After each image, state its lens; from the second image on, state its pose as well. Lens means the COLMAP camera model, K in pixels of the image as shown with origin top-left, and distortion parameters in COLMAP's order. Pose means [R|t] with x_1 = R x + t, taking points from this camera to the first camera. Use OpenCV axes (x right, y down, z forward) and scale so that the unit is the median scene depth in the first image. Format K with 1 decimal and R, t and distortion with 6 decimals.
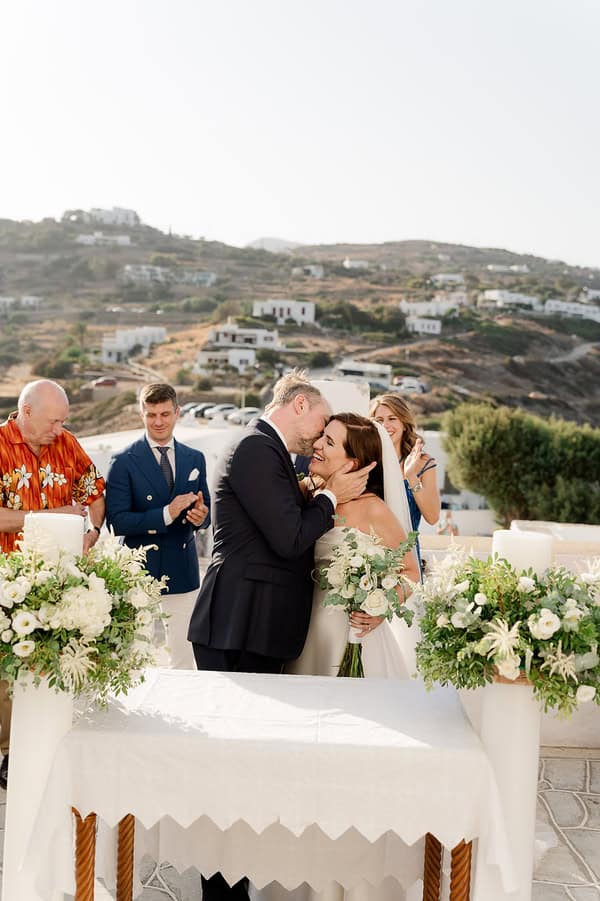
lens RADIAL K [[933.0, 0, 300.3], [0, 933.0, 458.1], [0, 0, 1]] dist [-0.008415, 0.000000]
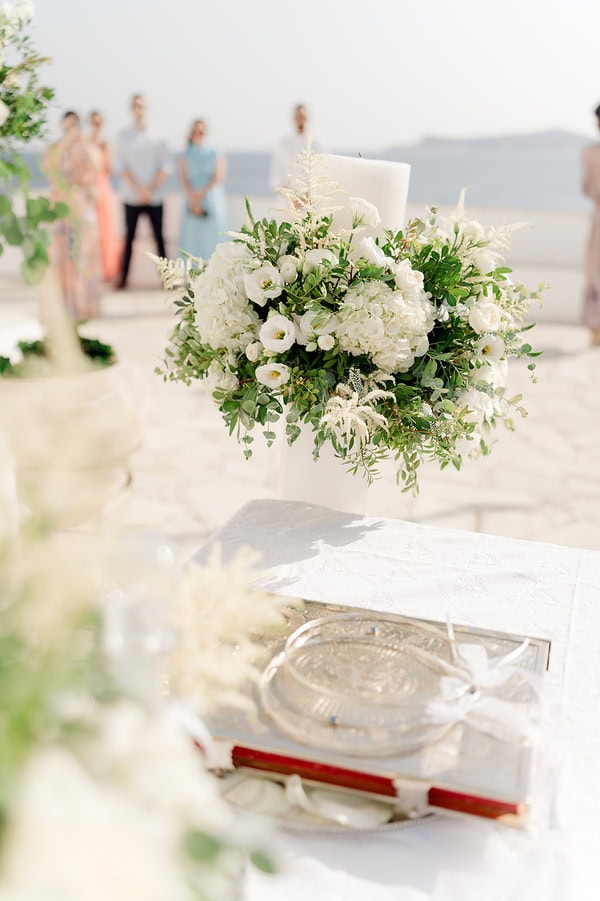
lens RADIAL K [[933.0, 0, 297.7], [0, 933.0, 452.9], [0, 0, 1]] dist [-0.008415, 0.000000]
pose [[0.890790, 0.169969, -0.421430, -0.025034], [-0.044395, 0.955528, 0.291541, 0.075957], [0.452241, -0.240993, 0.858721, 0.477610]]
